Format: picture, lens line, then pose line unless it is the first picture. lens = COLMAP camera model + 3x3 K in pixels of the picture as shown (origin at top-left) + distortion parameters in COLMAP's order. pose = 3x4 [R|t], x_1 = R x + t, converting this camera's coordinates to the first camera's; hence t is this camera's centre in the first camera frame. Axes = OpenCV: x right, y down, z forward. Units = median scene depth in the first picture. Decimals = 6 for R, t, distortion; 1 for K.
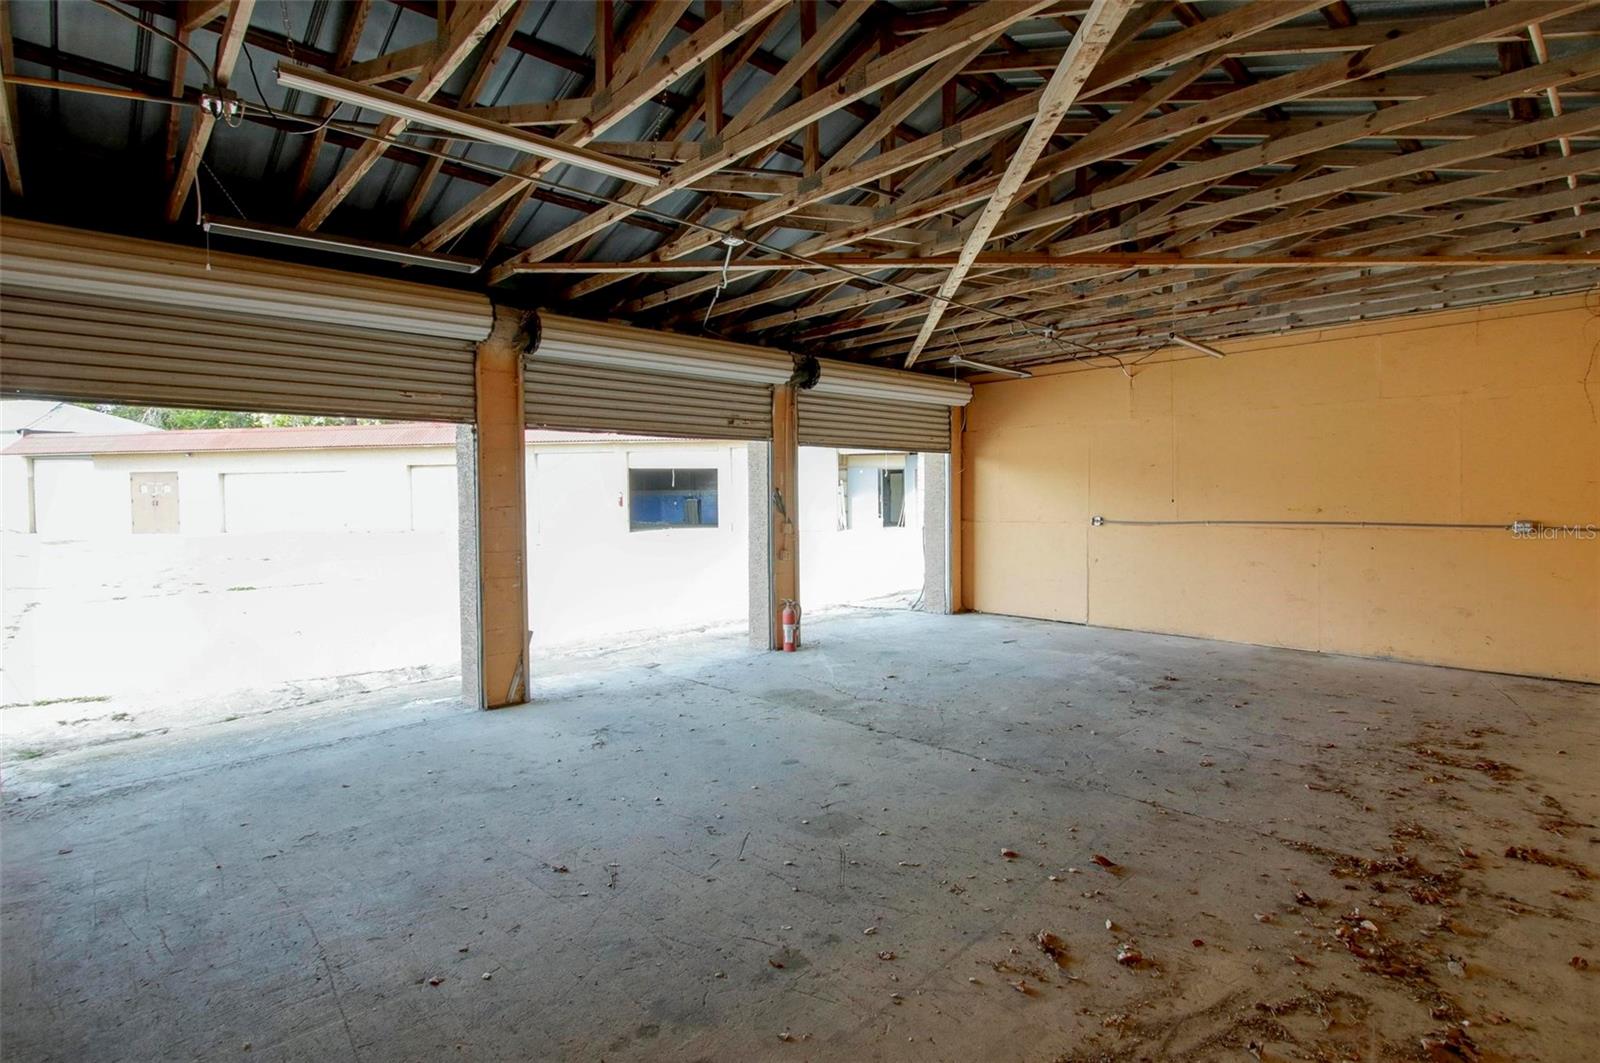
lens RADIAL K [[764.0, 0, 824.0], [0, 764.0, 477.6], [0, 0, 1]] dist [-0.013892, 0.003098]
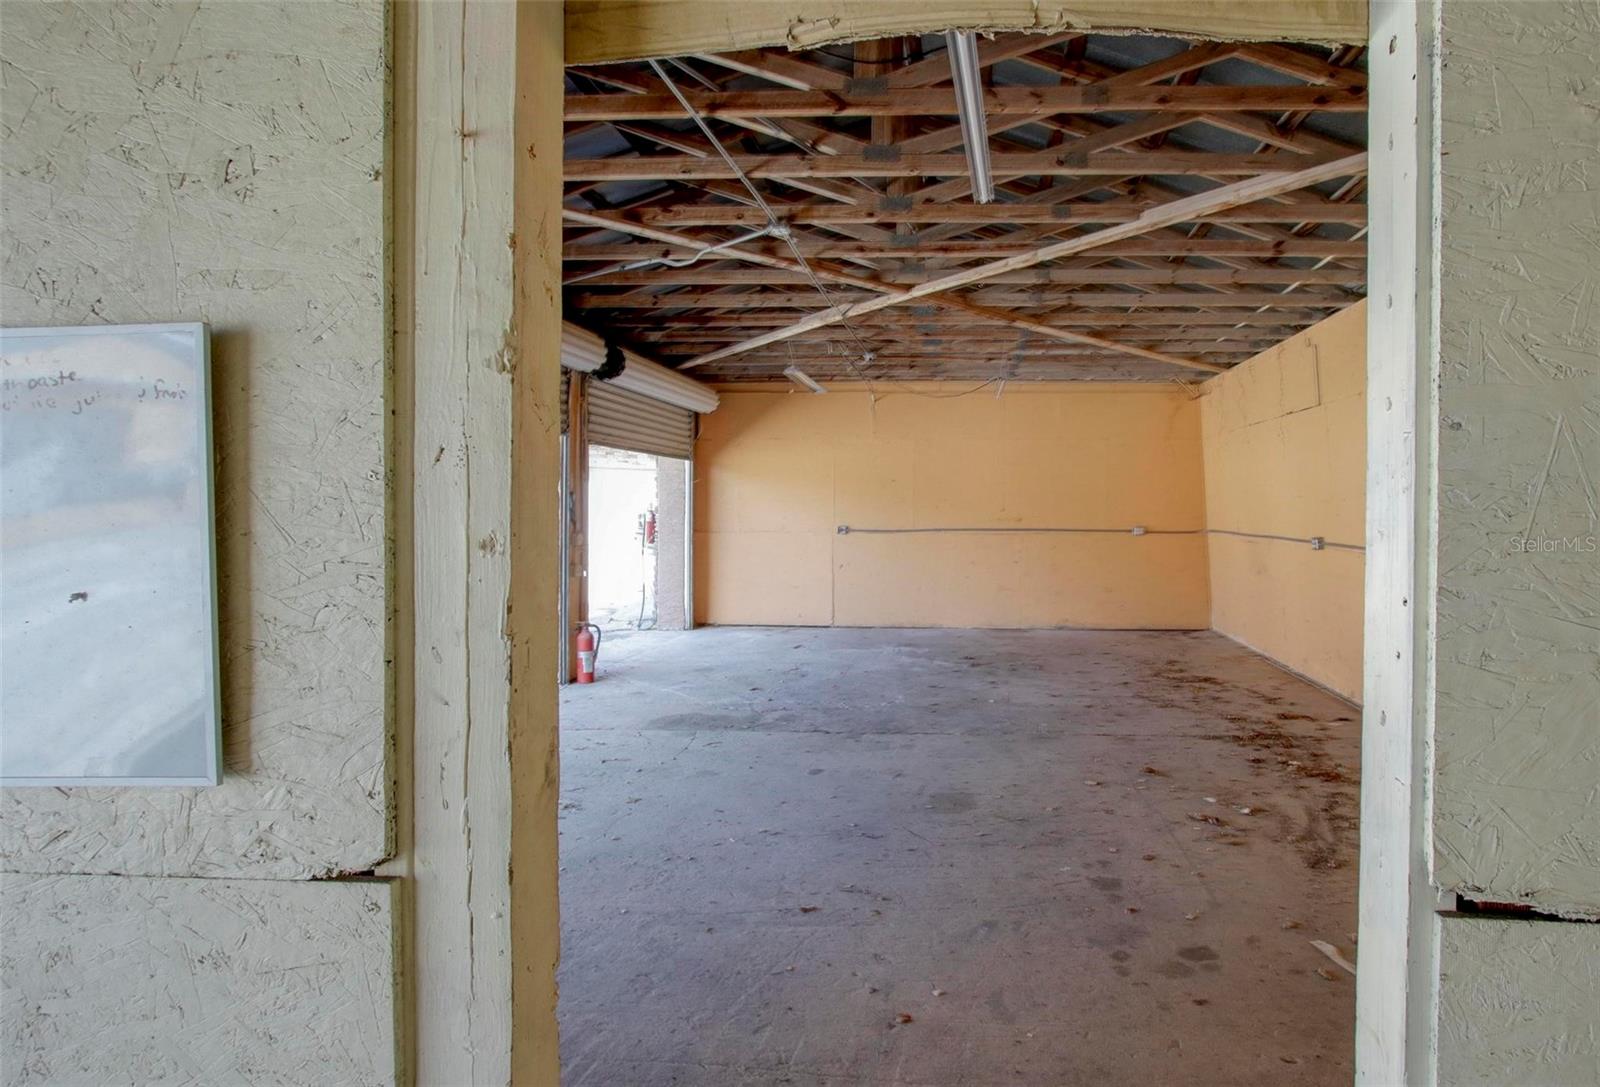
lens RADIAL K [[802.4, 0, 910.1], [0, 802.4, 467.3], [0, 0, 1]] dist [-0.012164, 0.001480]
pose [[0.738917, 0.049055, 0.672008, -0.530969], [-0.027436, 0.998710, -0.042736, 0.019410], [-0.673237, 0.013141, 0.739310, 0.123869]]
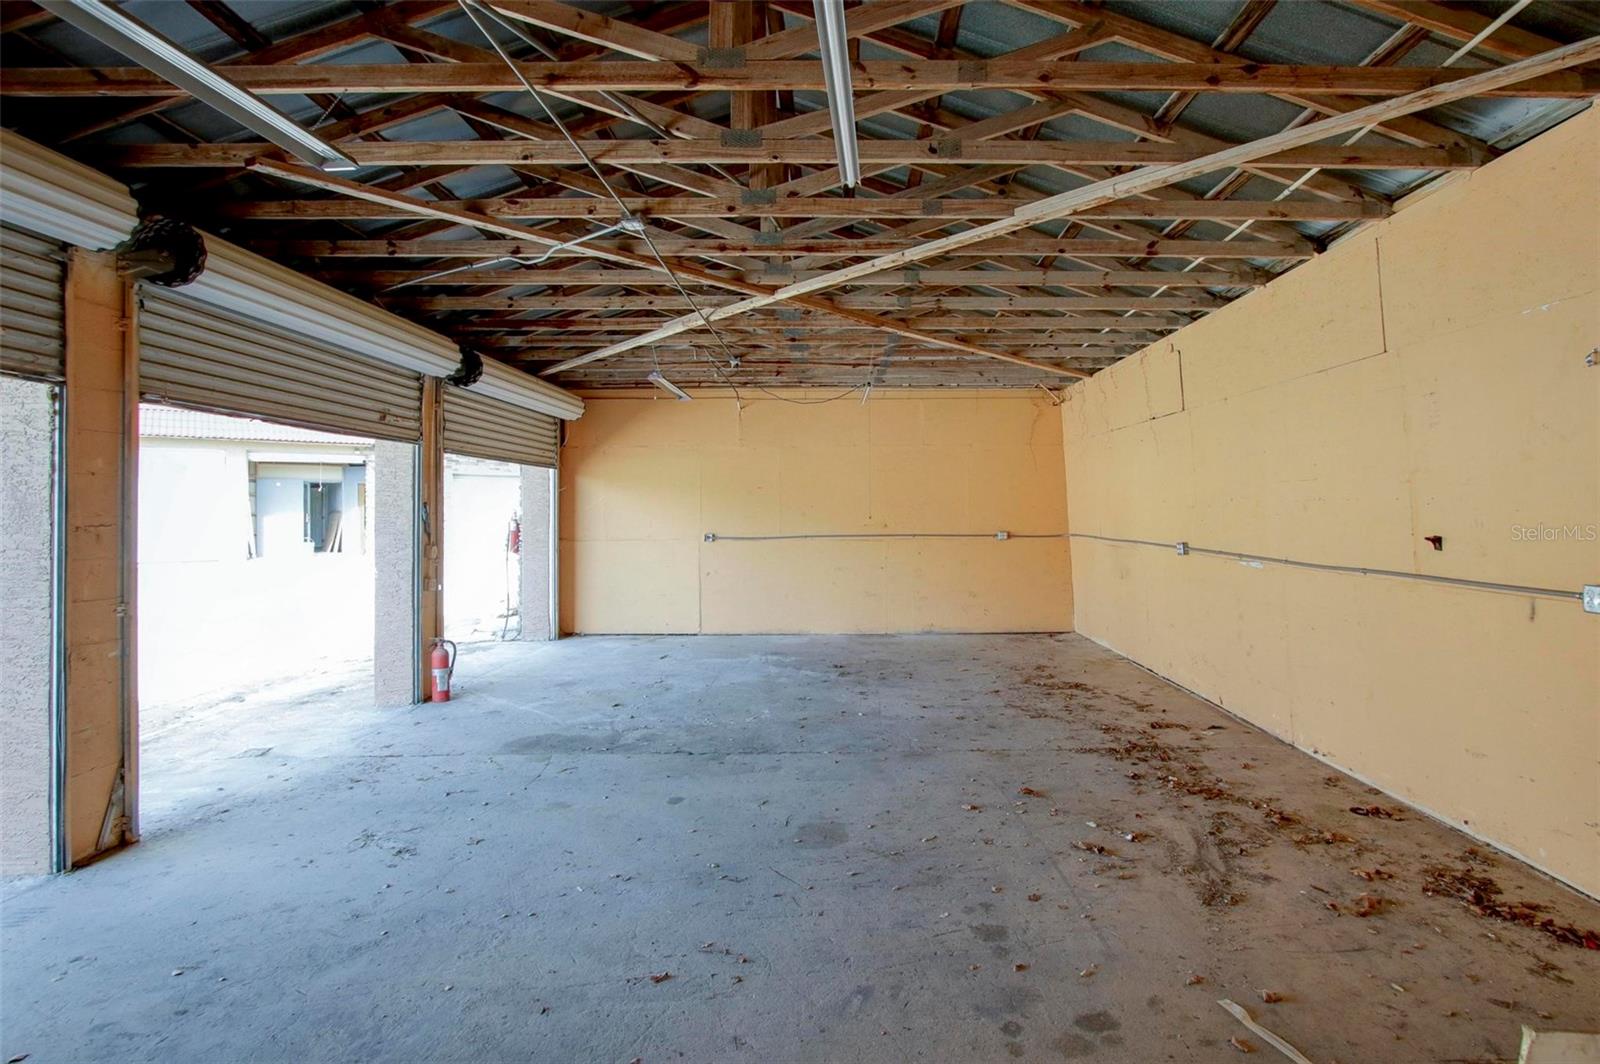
lens RADIAL K [[764.0, 0, 813.8], [0, 764.0, 470.6], [0, 0, 1]] dist [-0.013892, 0.003098]
pose [[0.708762, 0.045274, 0.703993, -0.472812], [-0.019227, 0.998807, -0.044877, 0.011357], [-0.705185, 0.018271, 0.708787, 0.180636]]
